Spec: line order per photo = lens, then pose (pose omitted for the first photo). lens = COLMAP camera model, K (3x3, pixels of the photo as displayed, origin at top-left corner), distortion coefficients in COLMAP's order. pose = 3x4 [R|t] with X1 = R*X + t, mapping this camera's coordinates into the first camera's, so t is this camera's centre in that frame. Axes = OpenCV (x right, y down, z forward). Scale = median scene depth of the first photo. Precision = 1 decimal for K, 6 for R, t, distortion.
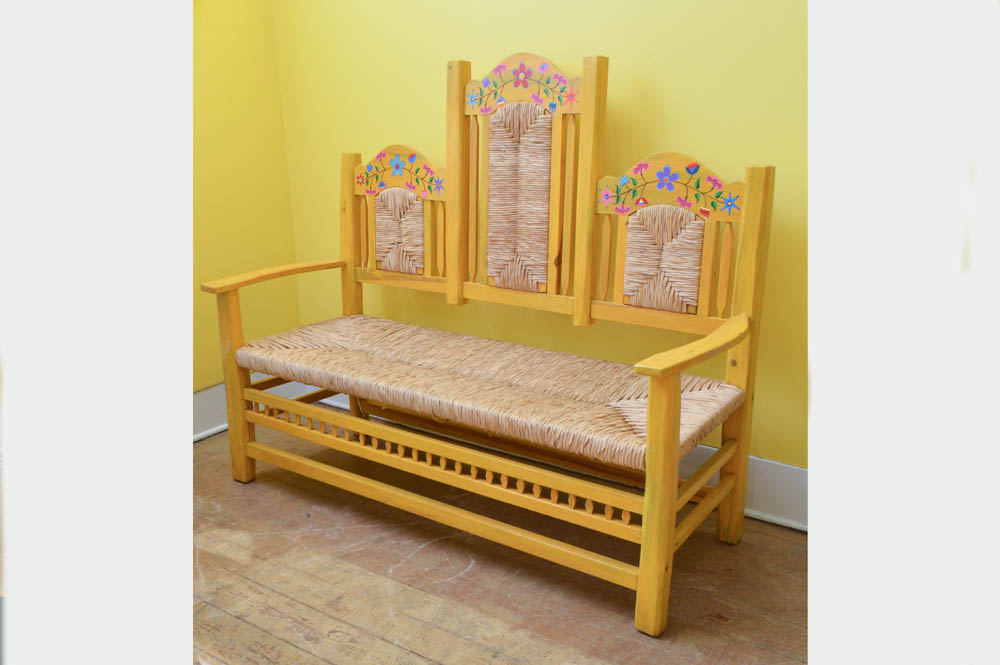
lens RADIAL K [[929.1, 0, 478.4], [0, 929.1, 377.5], [0, 0, 1]] dist [-0.000205, -0.001866]
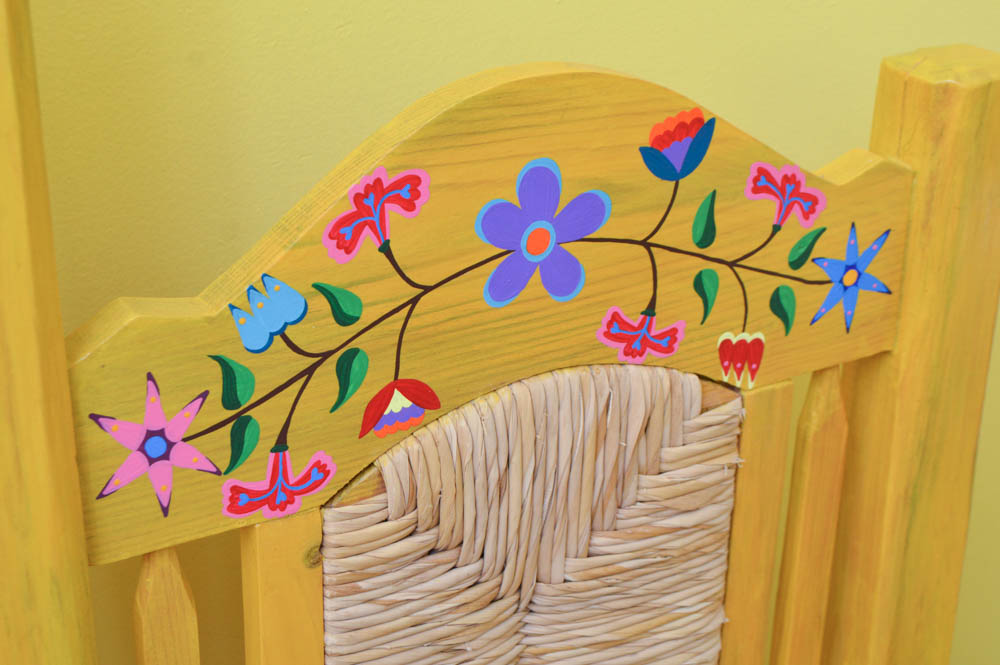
lens RADIAL K [[1736.1, 0, 500.0], [0, 1736.1, 332.5], [0, 0, 1]] dist [-0.022816, -0.036708]
pose [[0.391002, -0.384311, 0.836315, -0.057122], [0.231091, 0.920538, 0.314972, -0.287067], [-0.890907, 0.070110, 0.448743, 0.848612]]
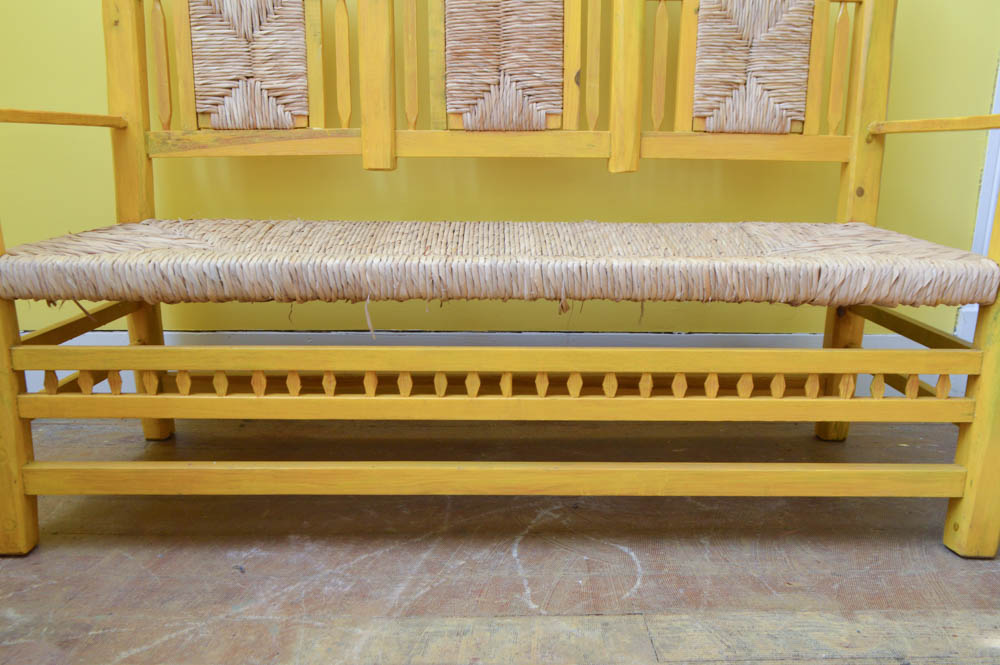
lens RADIAL K [[846.0, 0, 498.3], [0, 846.0, 367.5], [0, 0, 1]] dist [-0.012752, -0.004879]
pose [[0.780459, -0.131783, 0.611161, -0.381470], [0.166412, 0.986056, 0.000111, 0.073795], [-0.602654, 0.101618, 0.791506, 0.623584]]
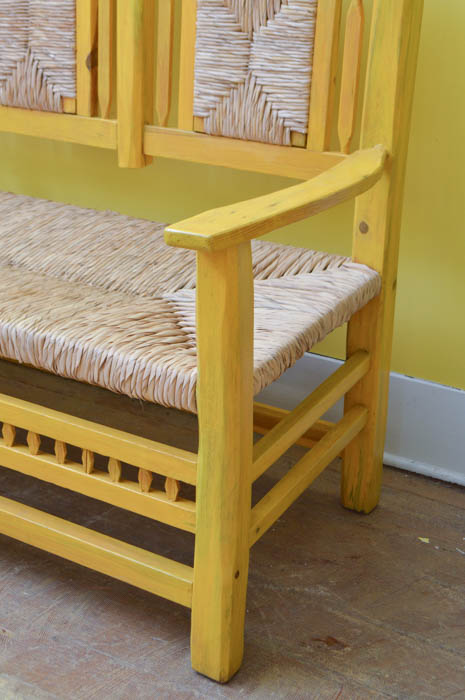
lens RADIAL K [[1142.2, 0, 232.5], [0, 1142.2, 350.0], [0, 0, 1]] dist [0.010140, -0.064640]
pose [[0.994941, -0.009317, 0.100030, 0.108279], [0.000698, 0.996307, 0.085855, 0.000068], [-0.100460, -0.085350, 0.991273, 0.244563]]
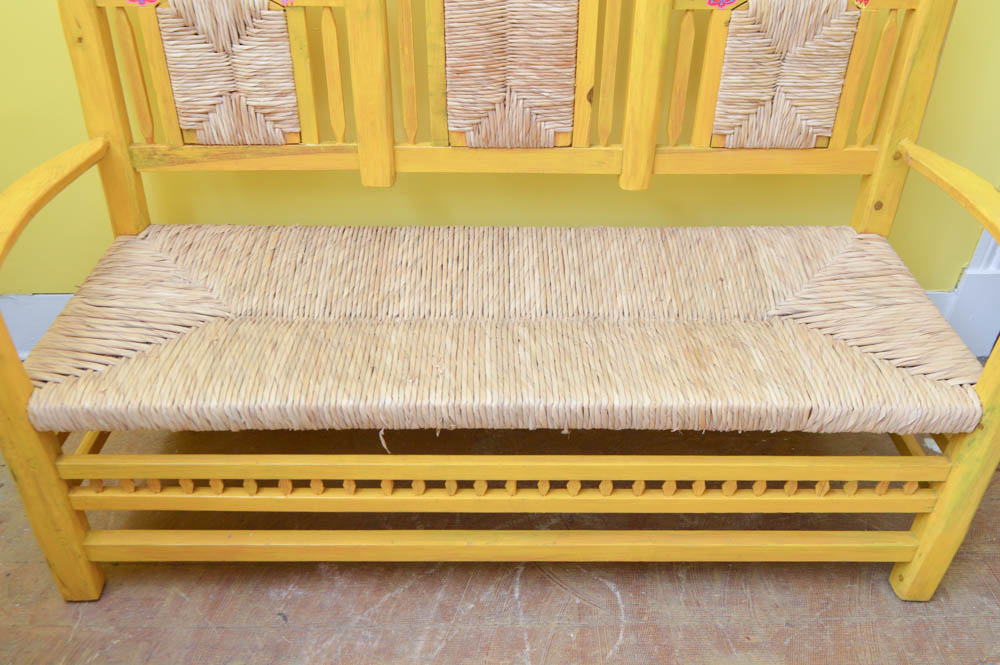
lens RADIAL K [[875.0, 0, 488.7], [0, 875.0, 332.2], [0, 0, 1]] dist [-0.025595, 0.000179]
pose [[0.783851, -0.352832, 0.510966, -0.337914], [0.166346, 0.912121, 0.374653, -0.223927], [-0.598253, -0.208675, 0.773659, 0.609587]]
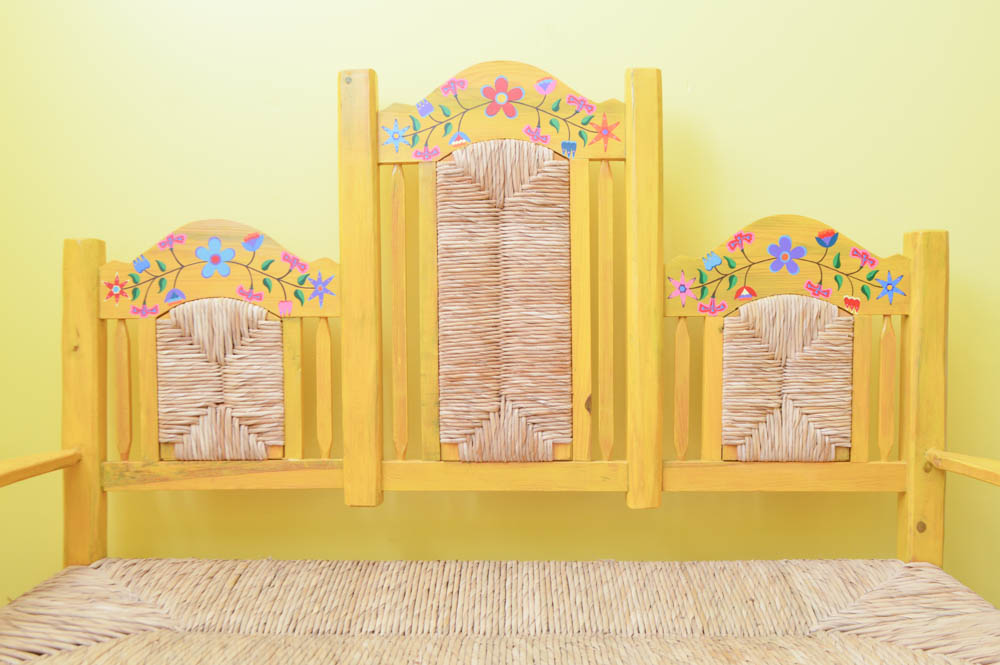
lens RADIAL K [[1016.7, 0, 494.0], [0, 1016.7, 355.3], [0, 0, 1]] dist [-0.027335, 0.001831]
pose [[0.797876, -0.033474, 0.601892, -0.372319], [0.169044, 0.970820, -0.170096, -0.060148], [-0.578635, 0.237462, 0.780252, 0.570225]]
